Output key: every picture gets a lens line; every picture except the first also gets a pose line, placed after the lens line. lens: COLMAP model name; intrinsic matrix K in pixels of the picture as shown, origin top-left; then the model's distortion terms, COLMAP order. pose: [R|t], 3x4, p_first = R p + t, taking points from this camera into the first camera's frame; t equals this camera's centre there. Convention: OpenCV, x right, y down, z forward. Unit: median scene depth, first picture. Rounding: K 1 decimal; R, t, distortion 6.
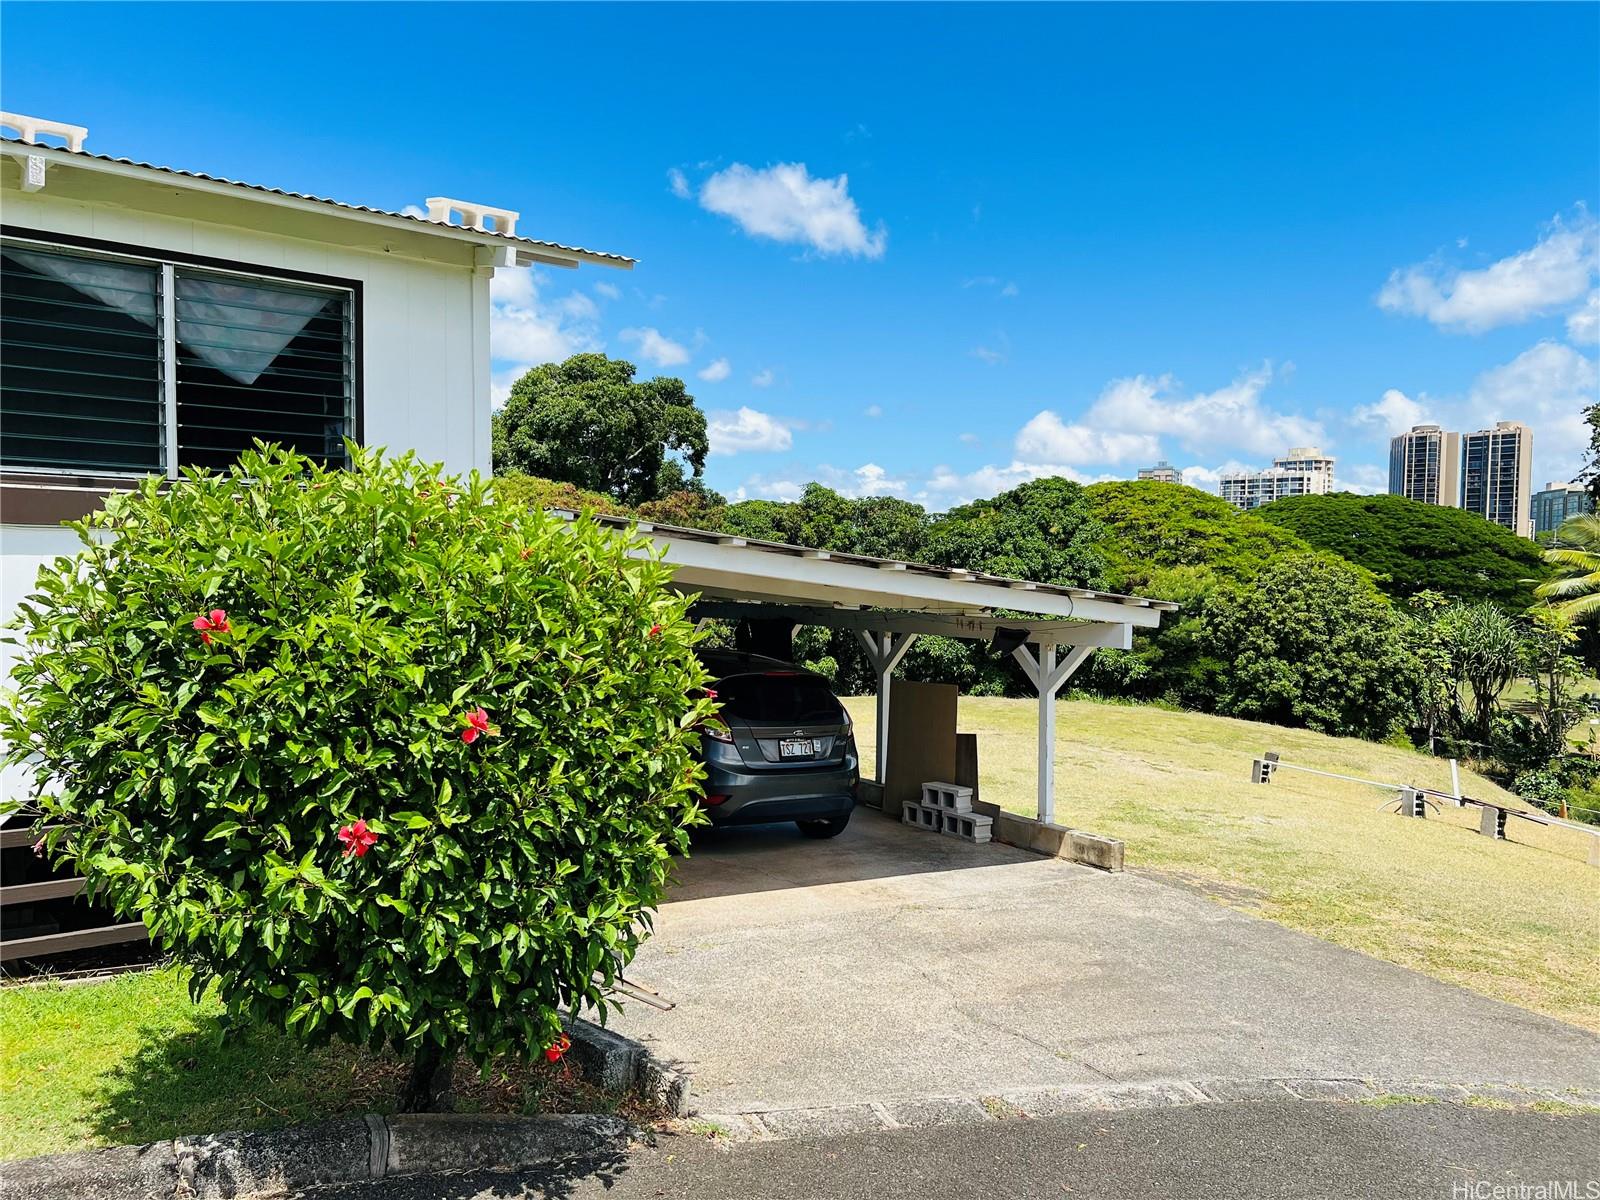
lens RADIAL K [[1195.6, 0, 824.1], [0, 1195.6, 593.6], [0, 0, 1]] dist [0.103430, -0.191347]
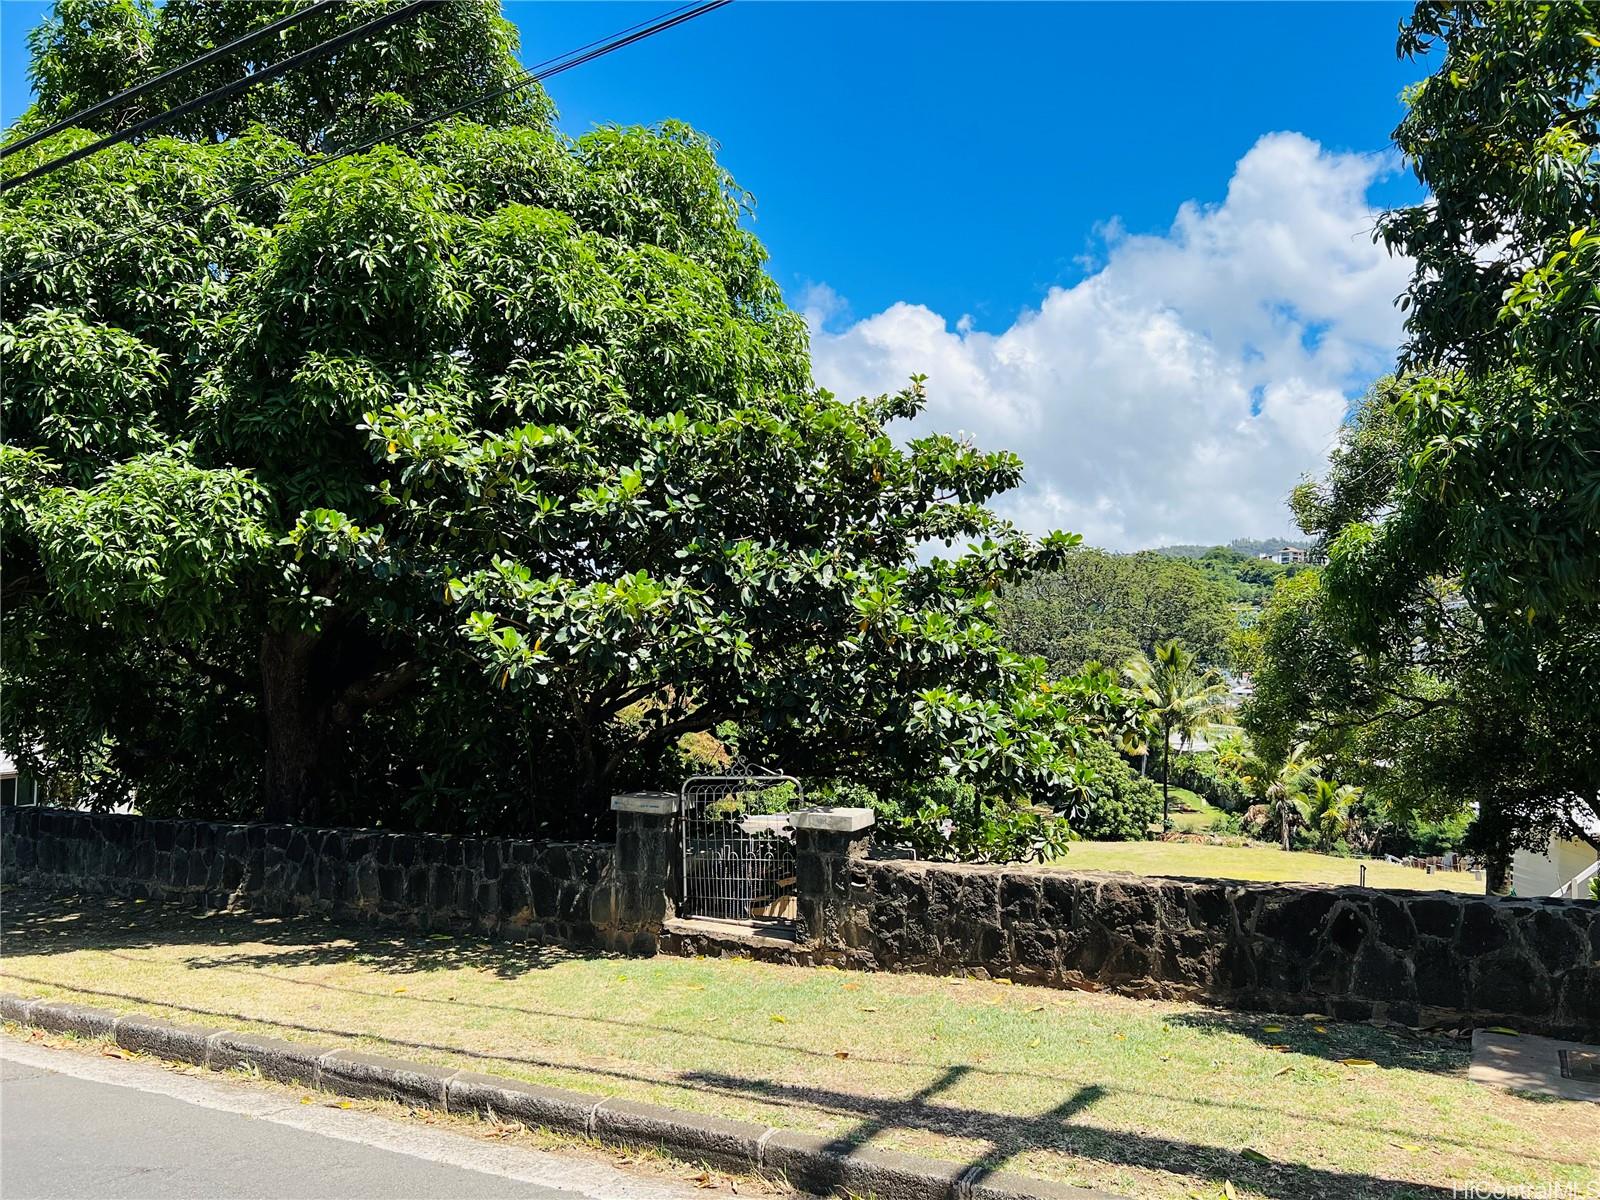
lens RADIAL K [[1195.6, 0, 824.1], [0, 1195.6, 593.6], [0, 0, 1]] dist [0.103430, -0.191347]
pose [[0.689847, 0.041319, 0.722775, -0.902829], [0.008240, 0.997857, -0.064909, -0.102274], [-0.723908, 0.050733, 0.688029, 0.117583]]
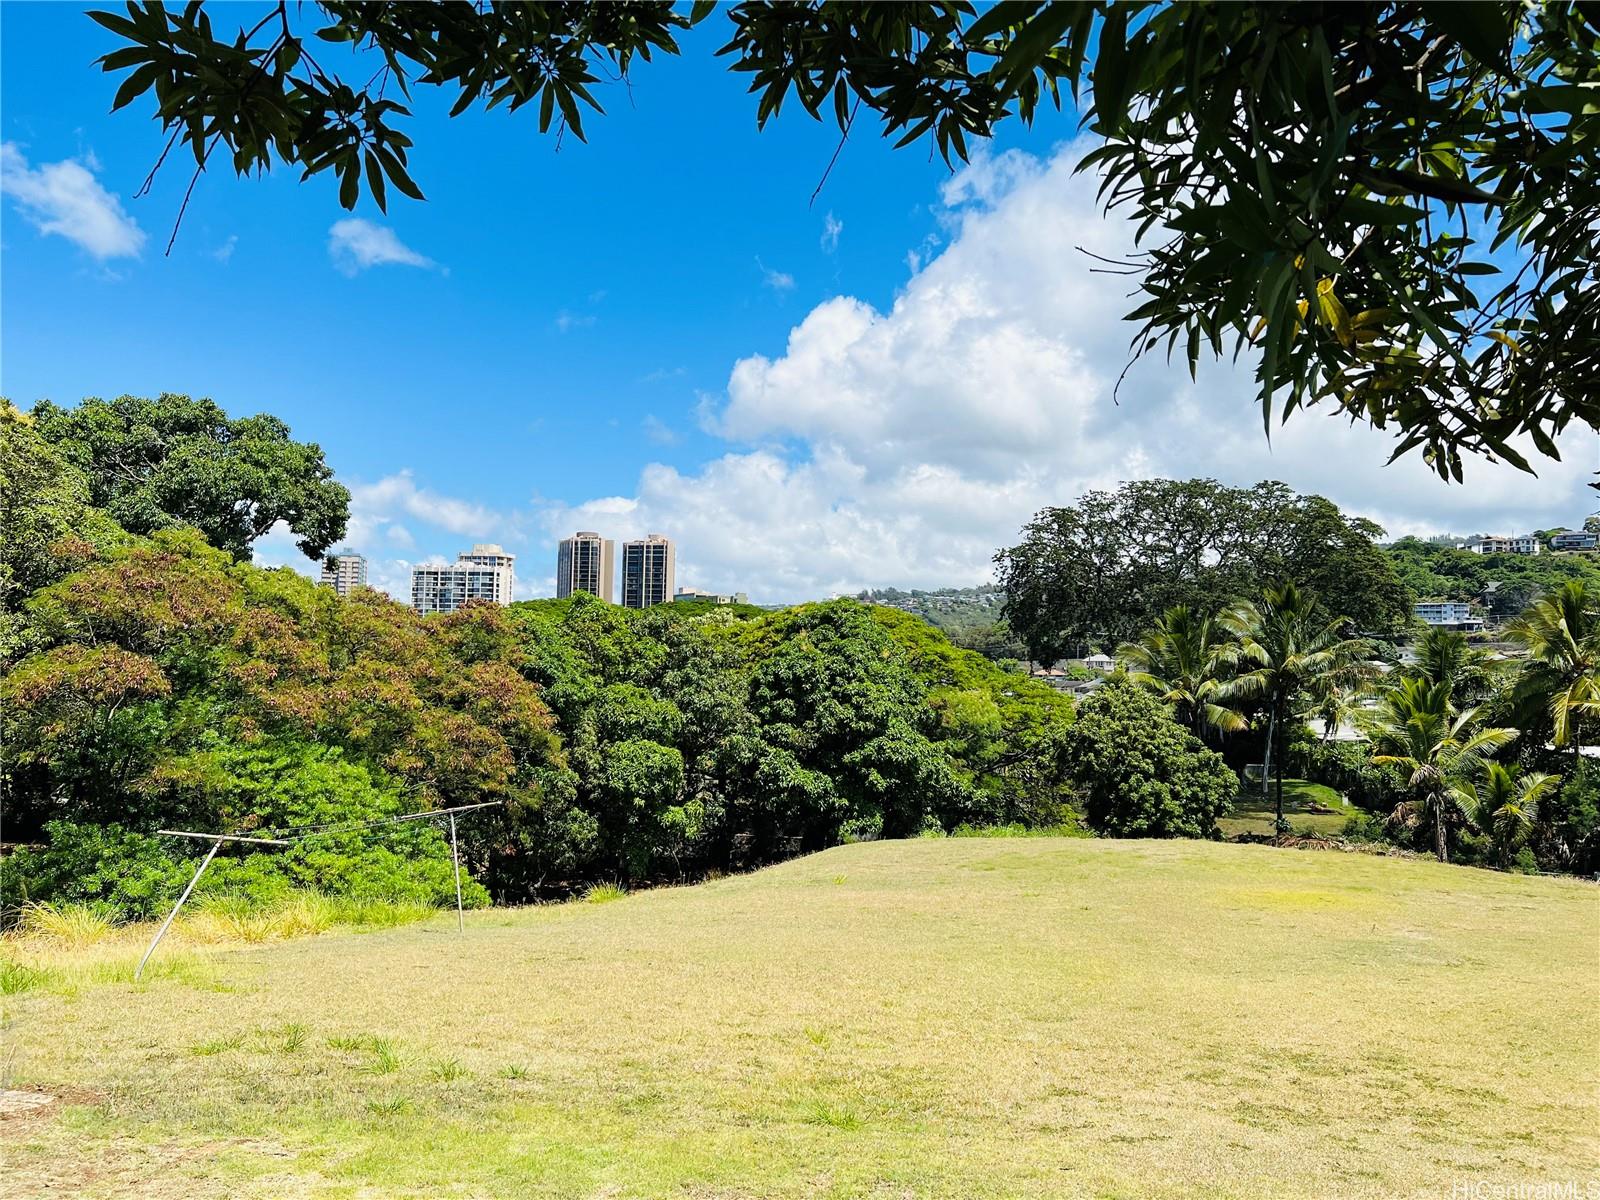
lens RADIAL K [[1185.4, 0, 800.0], [0, 1185.4, 600.0], [0, 0, 1]] dist [0.003274, 0.000350]
pose [[0.799186, 0.039376, 0.599793, -0.450986], [0.001627, 0.997707, -0.067666, -0.031584], [-0.601082, 0.055053, 0.797289, 0.262805]]
